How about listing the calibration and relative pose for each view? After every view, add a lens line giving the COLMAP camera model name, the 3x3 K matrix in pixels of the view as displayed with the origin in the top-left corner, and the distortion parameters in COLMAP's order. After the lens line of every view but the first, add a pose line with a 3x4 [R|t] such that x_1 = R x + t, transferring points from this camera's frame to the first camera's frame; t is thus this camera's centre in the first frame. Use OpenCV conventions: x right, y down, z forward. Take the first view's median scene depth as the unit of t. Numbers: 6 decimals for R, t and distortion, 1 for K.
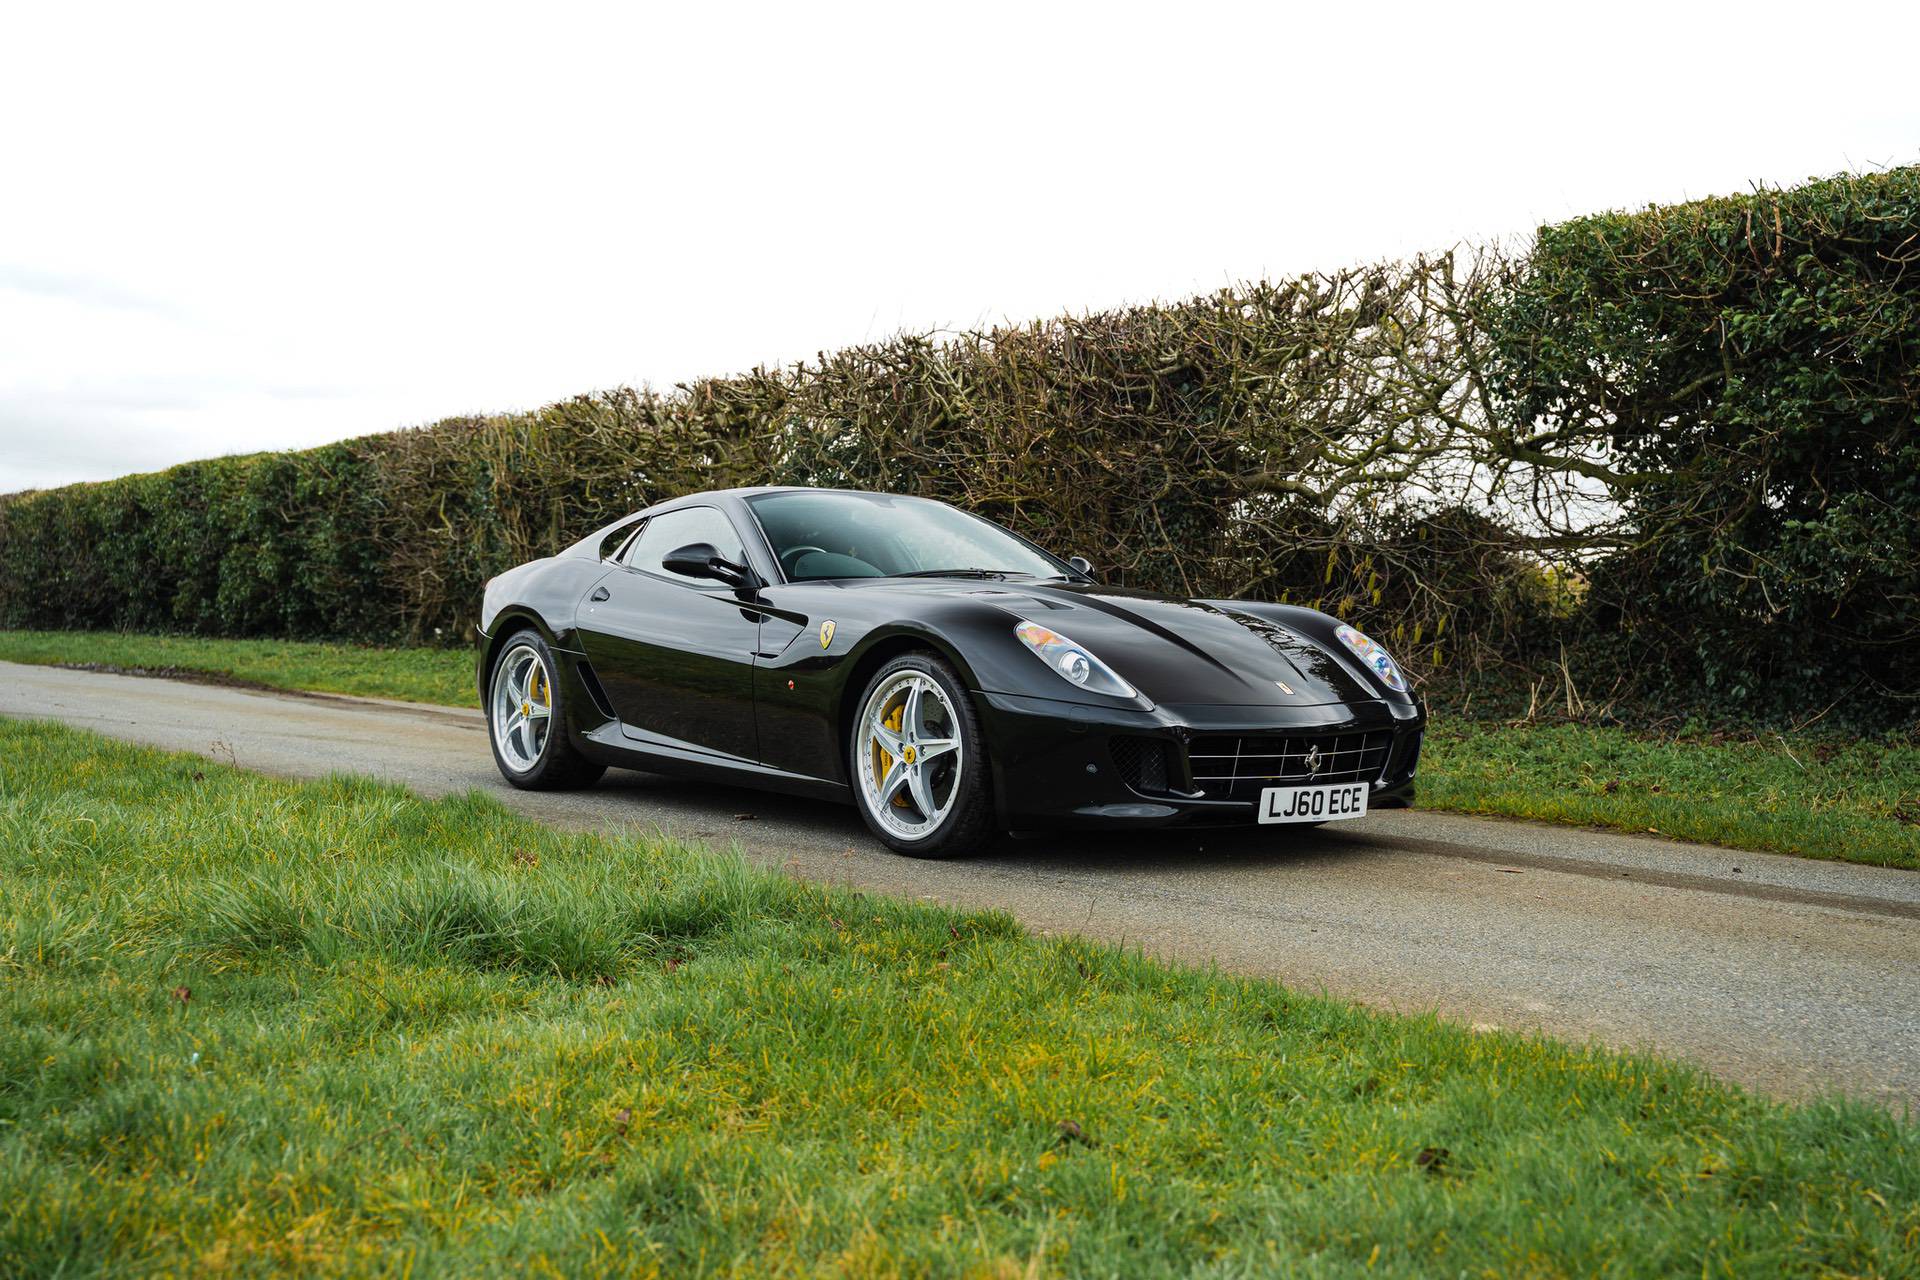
lens RADIAL K [[1930.3, 0, 957.6], [0, 1930.3, 632.6], [0, 0, 1]] dist [0.012387, -0.012582]
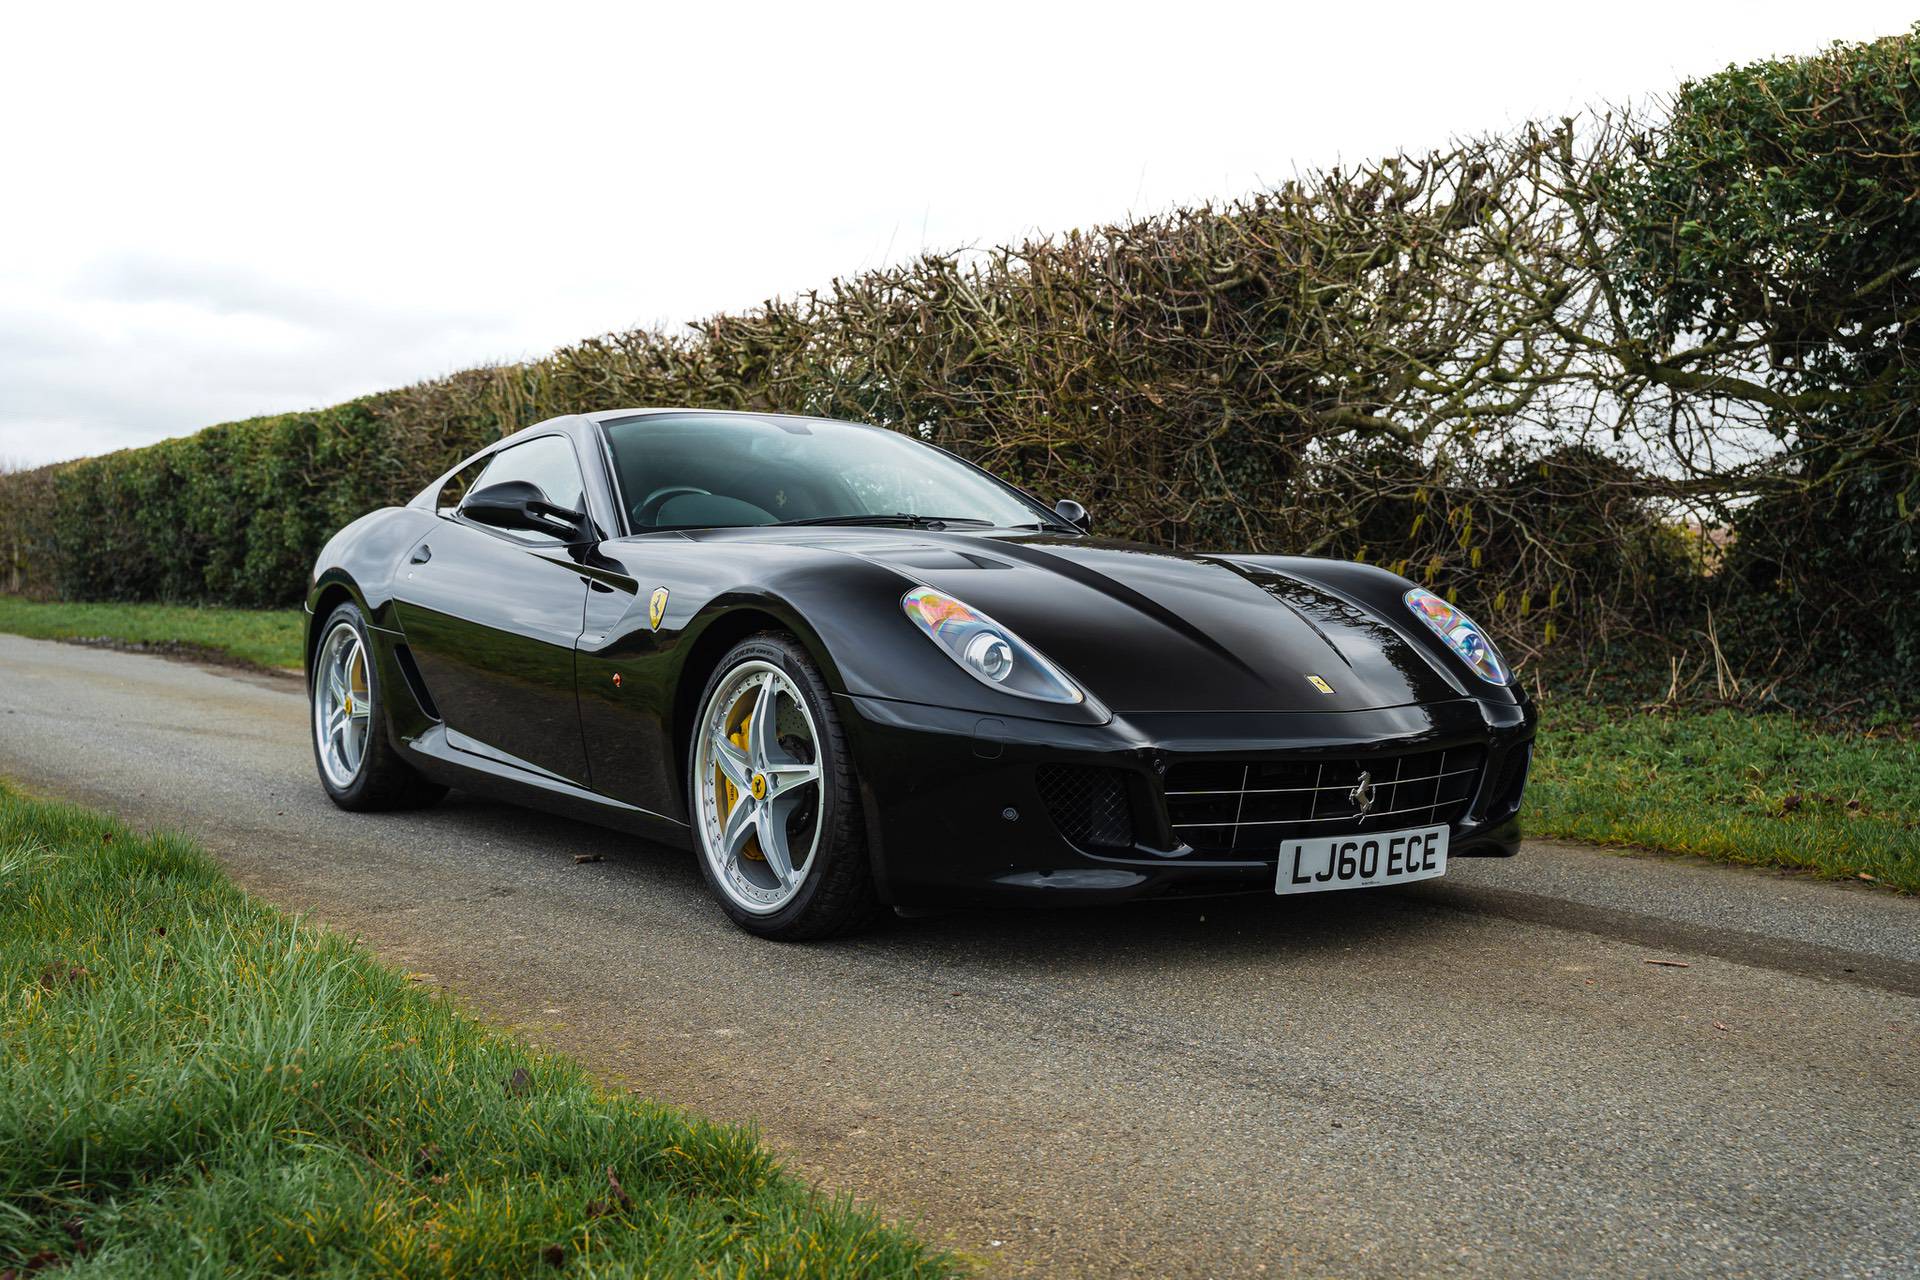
lens RADIAL K [[1930.3, 0, 957.6], [0, 1930.3, 632.6], [0, 0, 1]] dist [0.012387, -0.012582]
pose [[0.998447, -0.006672, -0.055311, 0.040767], [0.007693, 0.999804, 0.018265, -0.001074], [0.055178, -0.018662, 0.998302, 0.164787]]
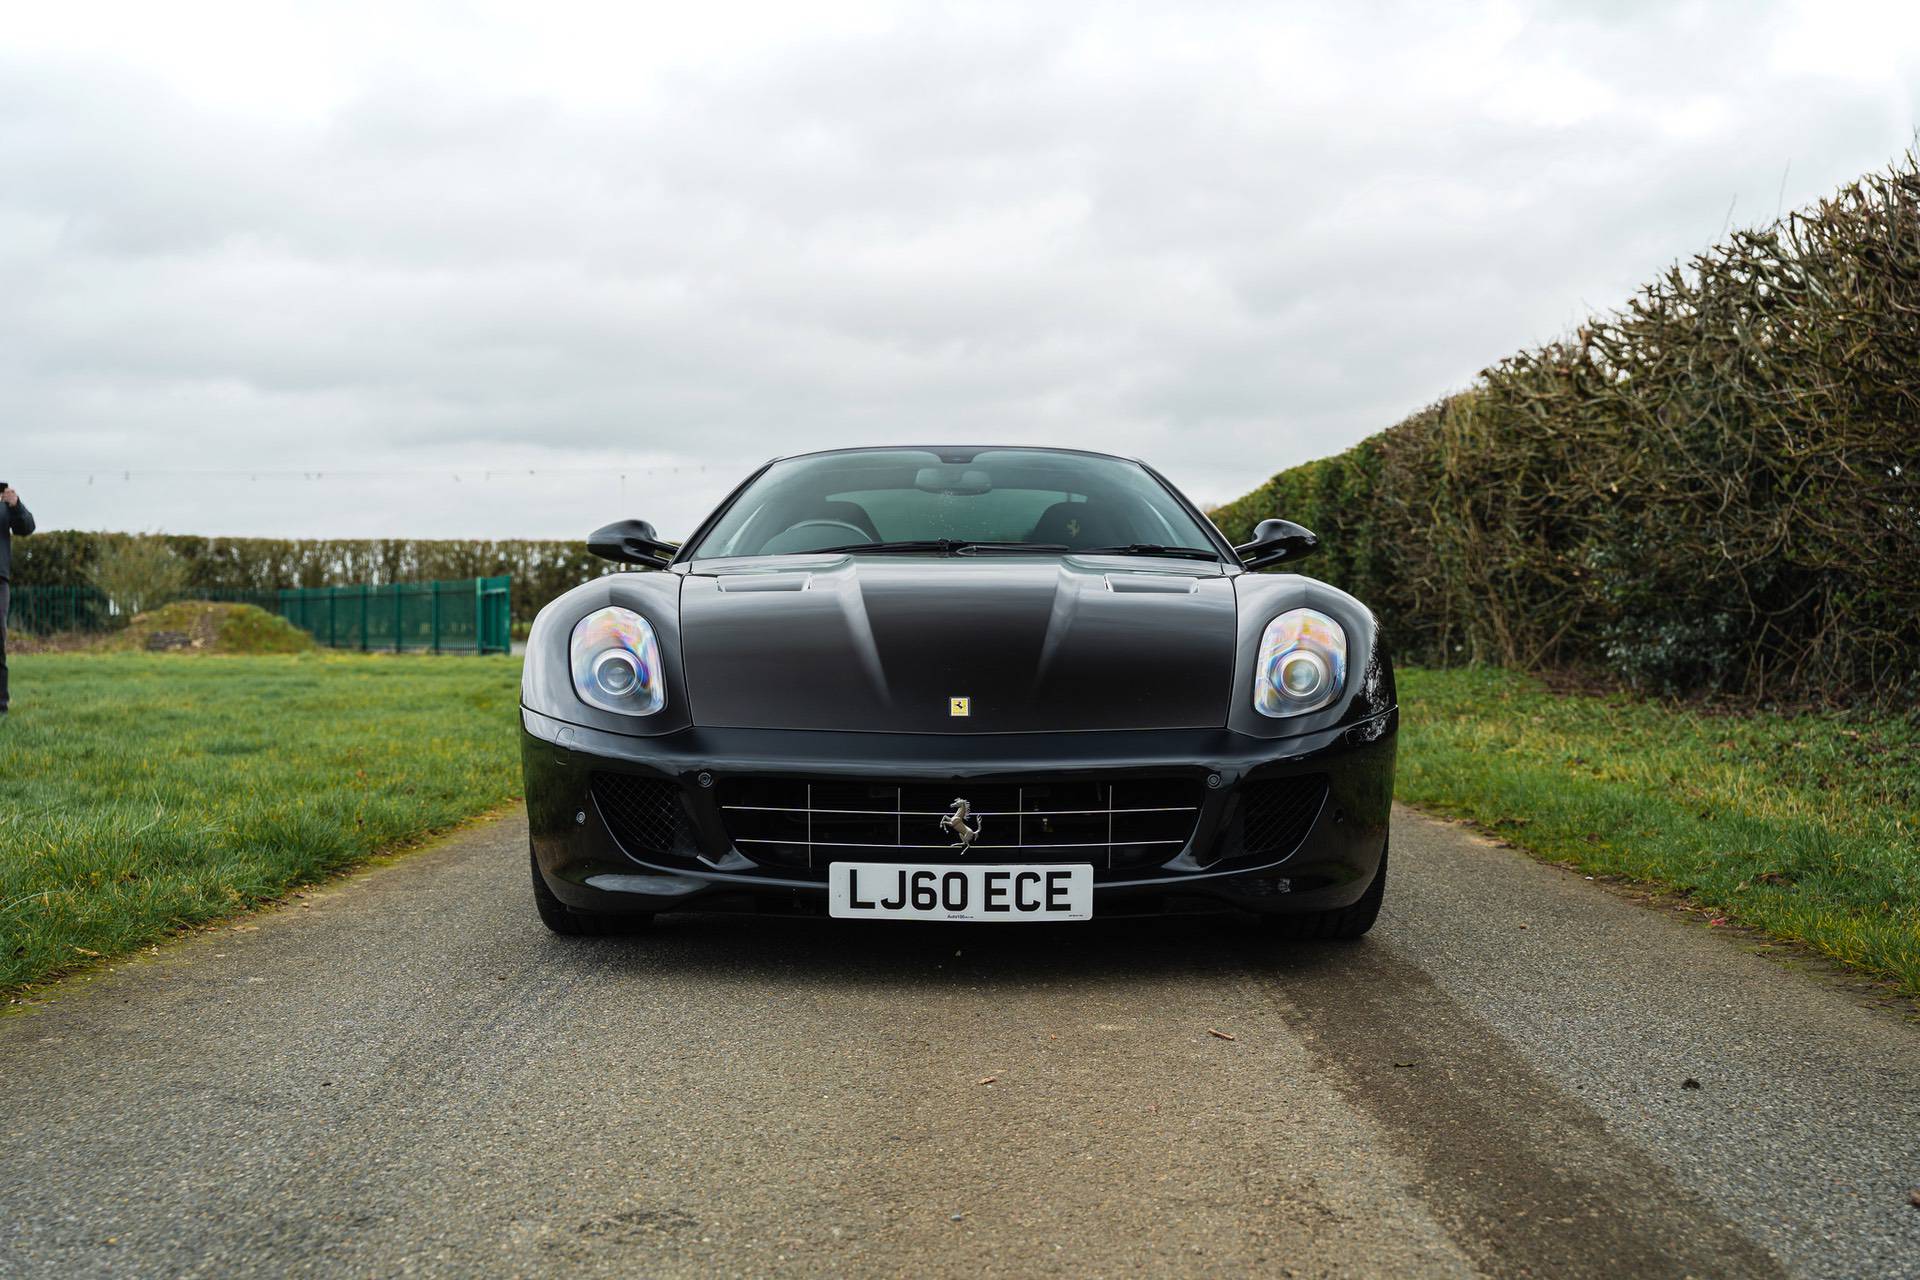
lens RADIAL K [[2149.7, 0, 960.0], [0, 2149.7, 640.0], [0, 0, 1]] dist [0.006106, -0.001897]
pose [[0.778907, -0.008562, -0.627080, 0.304456], [0.003559, 0.999951, -0.009232, 0.006674], [0.627129, 0.004959, 0.778900, 0.225956]]
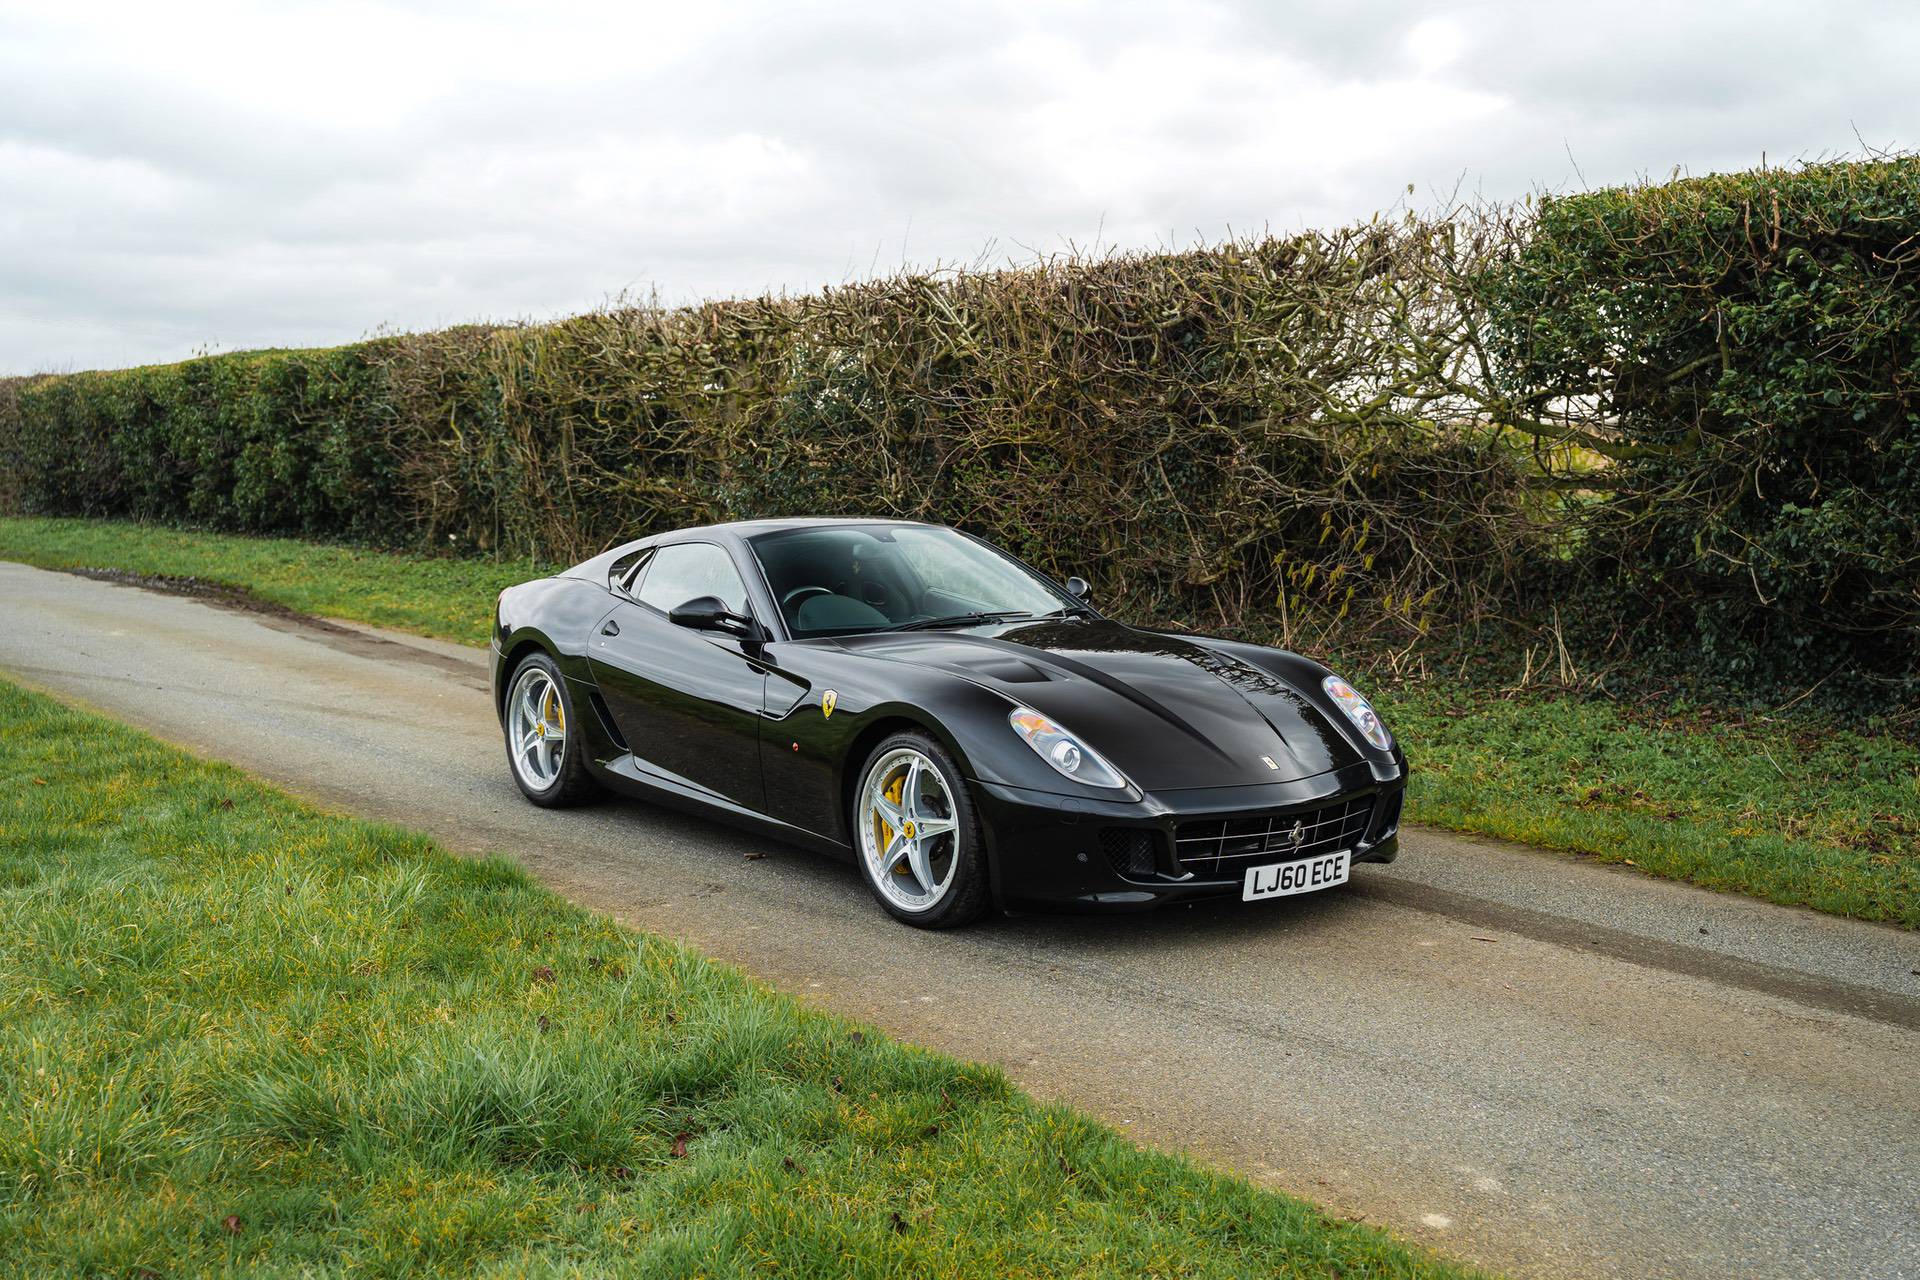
lens RADIAL K [[1930.3, 0, 957.6], [0, 1930.3, 632.6], [0, 0, 1]] dist [0.012387, -0.012582]
pose [[0.999941, -0.007267, -0.008089, 0.005151], [0.007918, 0.996467, 0.083610, -0.064428], [0.007453, -0.083669, 0.996466, -0.014850]]
